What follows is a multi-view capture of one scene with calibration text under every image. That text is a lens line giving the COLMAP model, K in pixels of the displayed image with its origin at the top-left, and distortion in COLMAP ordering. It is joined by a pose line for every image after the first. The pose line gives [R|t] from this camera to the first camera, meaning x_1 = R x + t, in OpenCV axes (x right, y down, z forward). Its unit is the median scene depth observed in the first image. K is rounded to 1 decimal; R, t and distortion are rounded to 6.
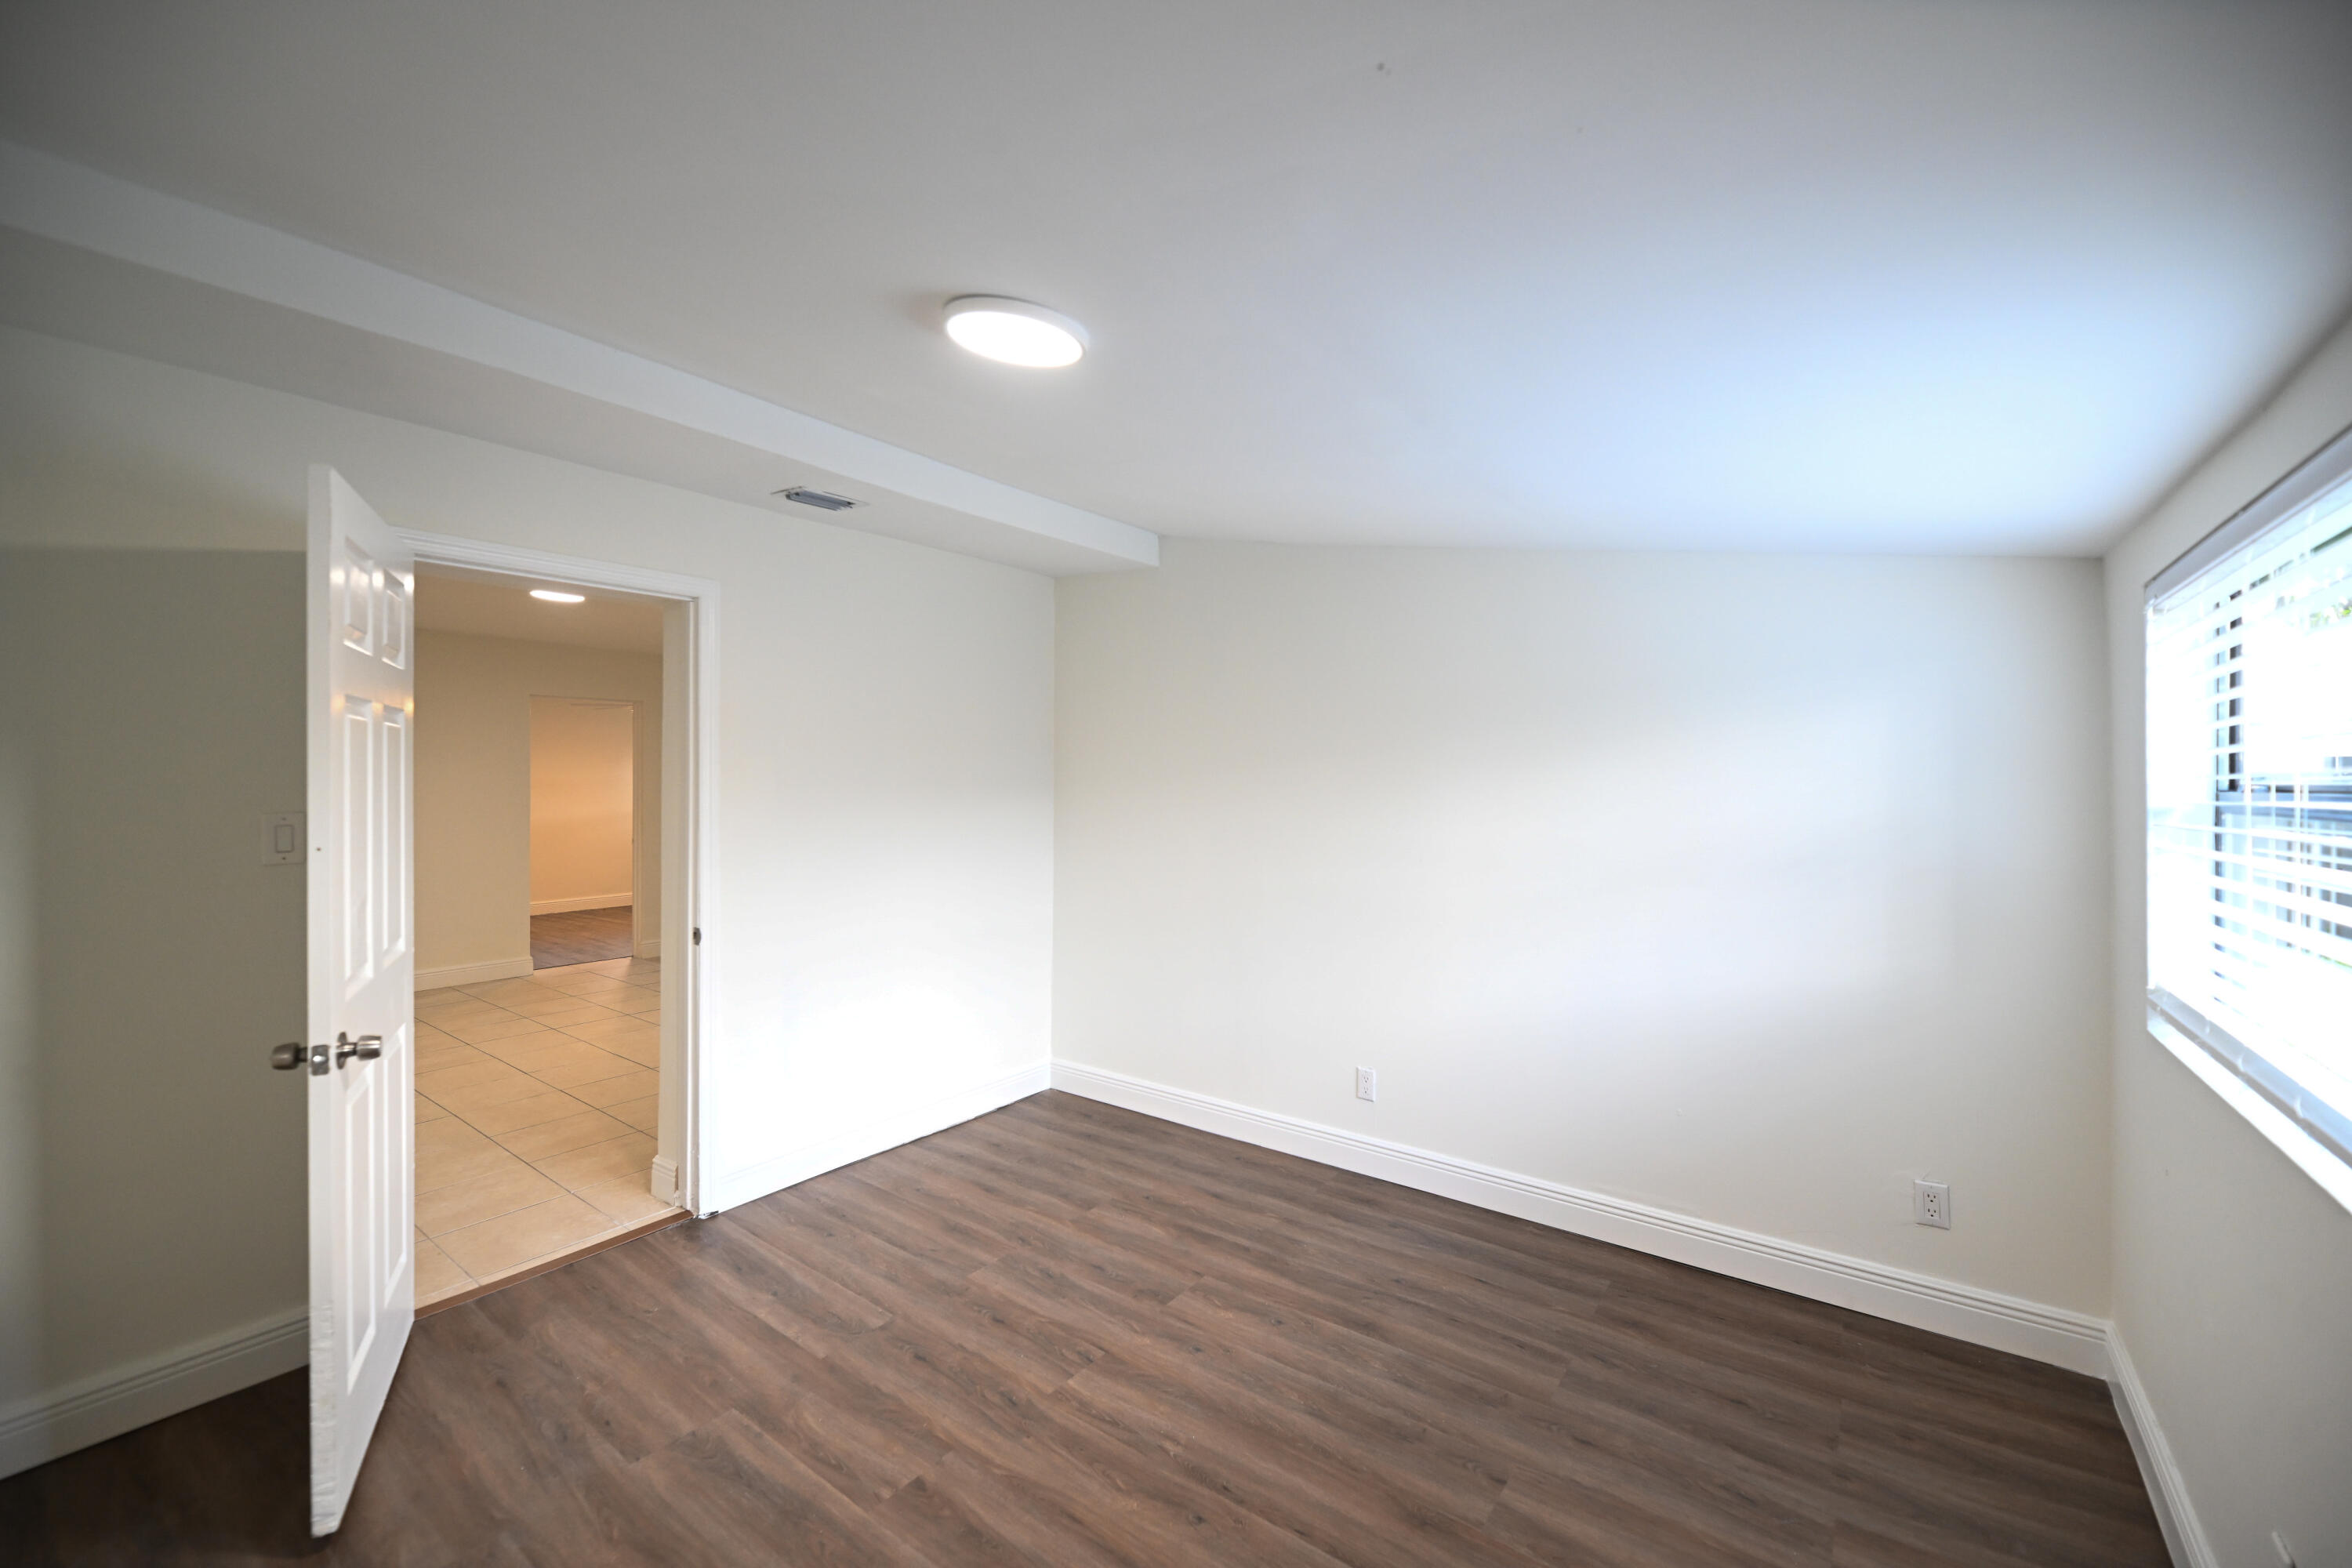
lens RADIAL K [[944.5, 0, 1168.5], [0, 944.5, 780.3], [0, 0, 1]] dist [0.001727, -0.004284]
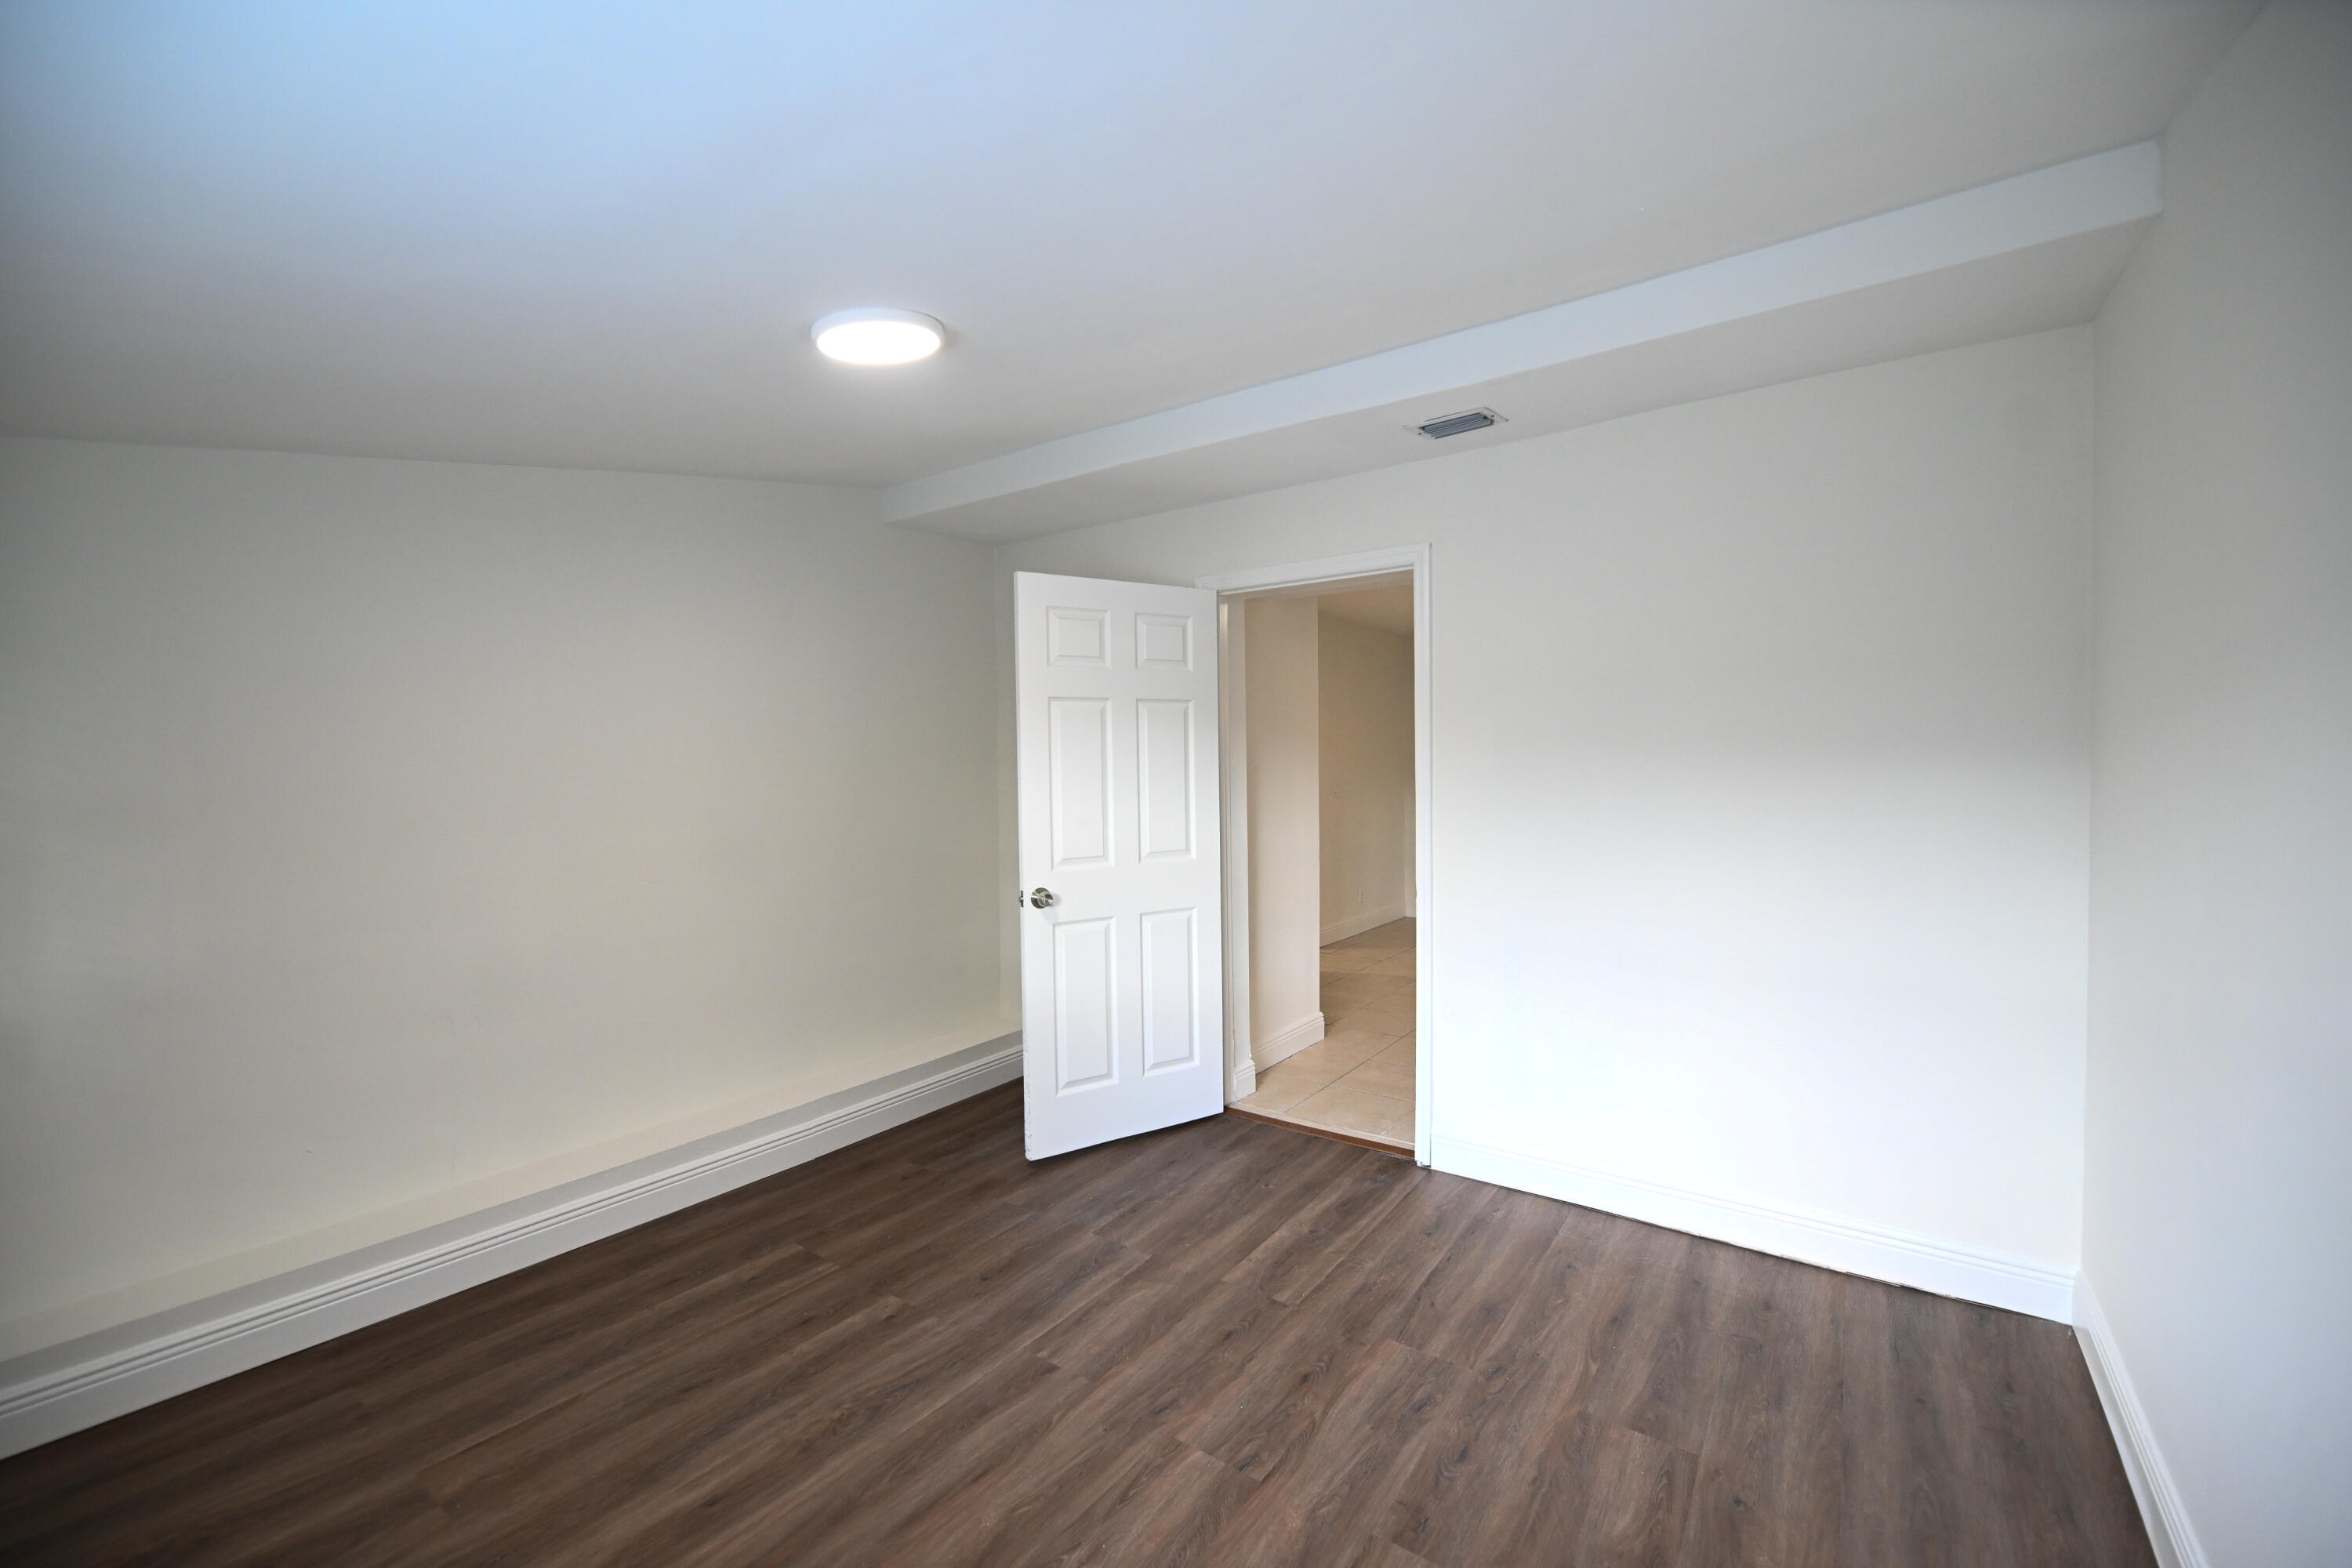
lens RADIAL K [[944.5, 0, 1168.5], [0, 944.5, 780.3], [0, 0, 1]] dist [0.001727, -0.004284]
pose [[0.017441, 0.017712, -0.999691, 0.672340], [0.009045, 0.999799, 0.017872, 0.026919], [0.999807, -0.009353, 0.017277, 0.904896]]
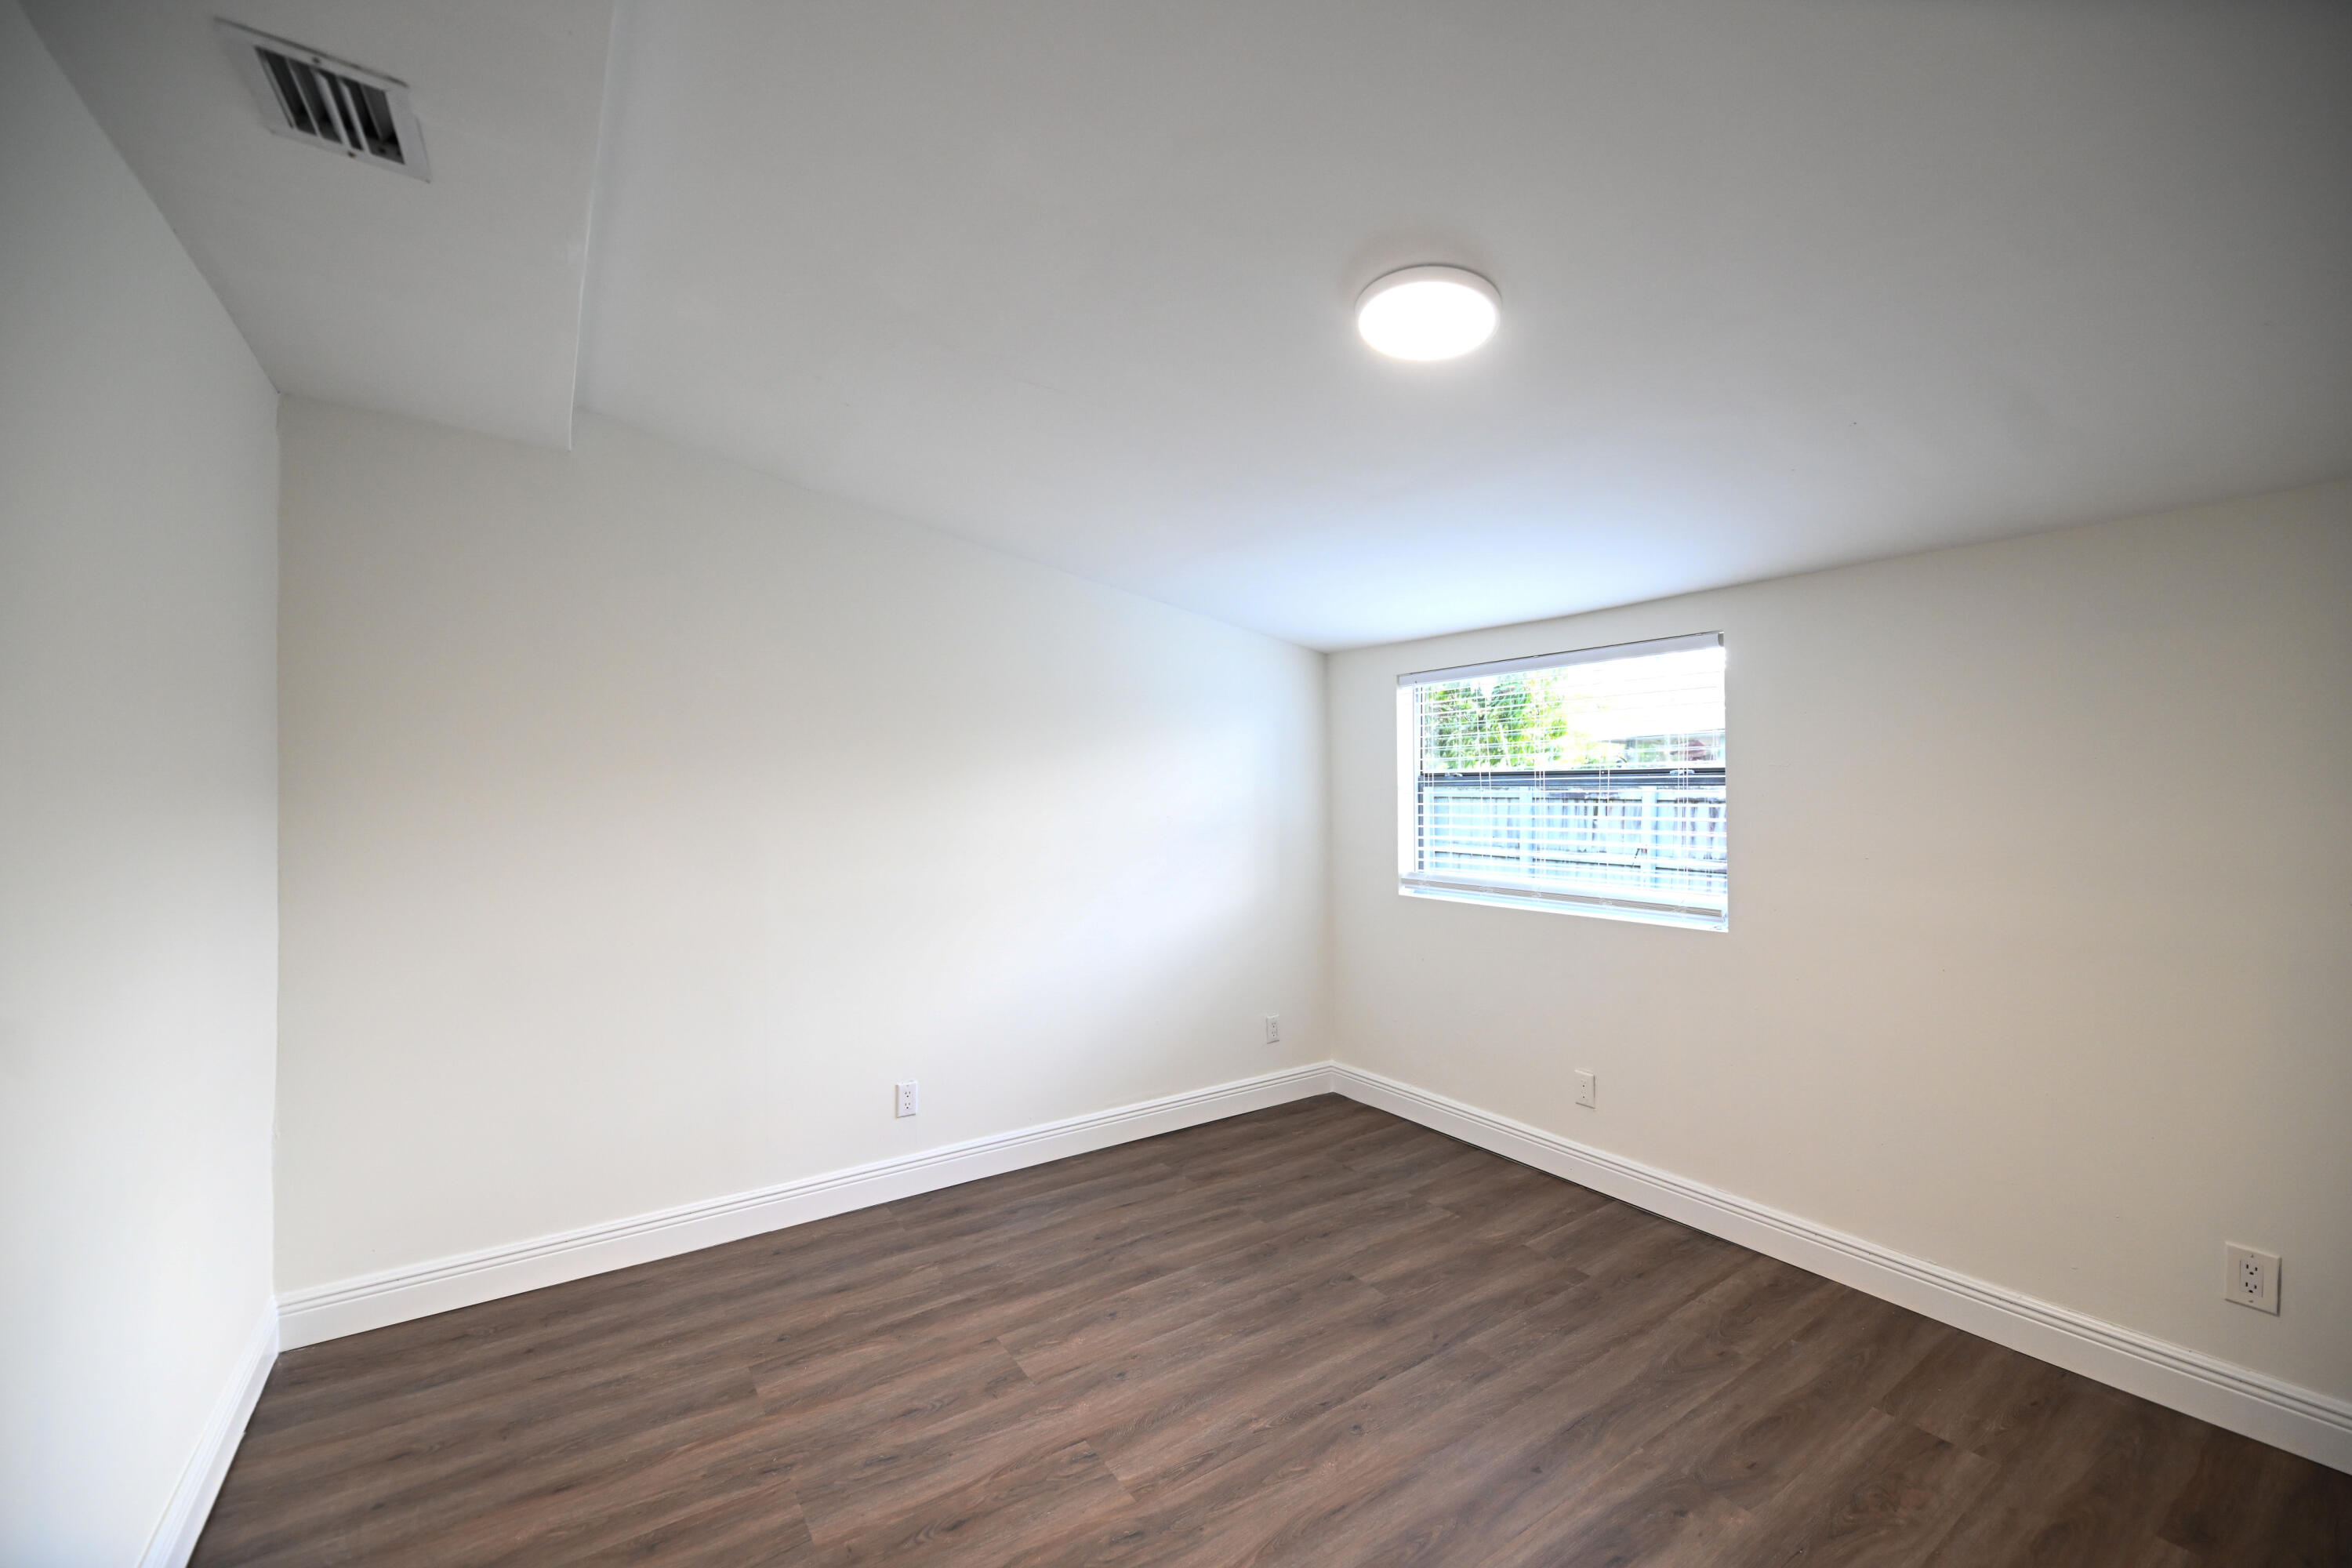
lens RADIAL K [[944.5, 0, 1168.5], [0, 944.5, 780.3], [0, 0, 1]] dist [0.001727, -0.004284]
pose [[0.326054, -0.000516, 0.945351, -0.829578], [0.006324, 0.999979, -0.001635, 0.016036], [-0.945330, 0.006512, 0.326051, 0.640529]]
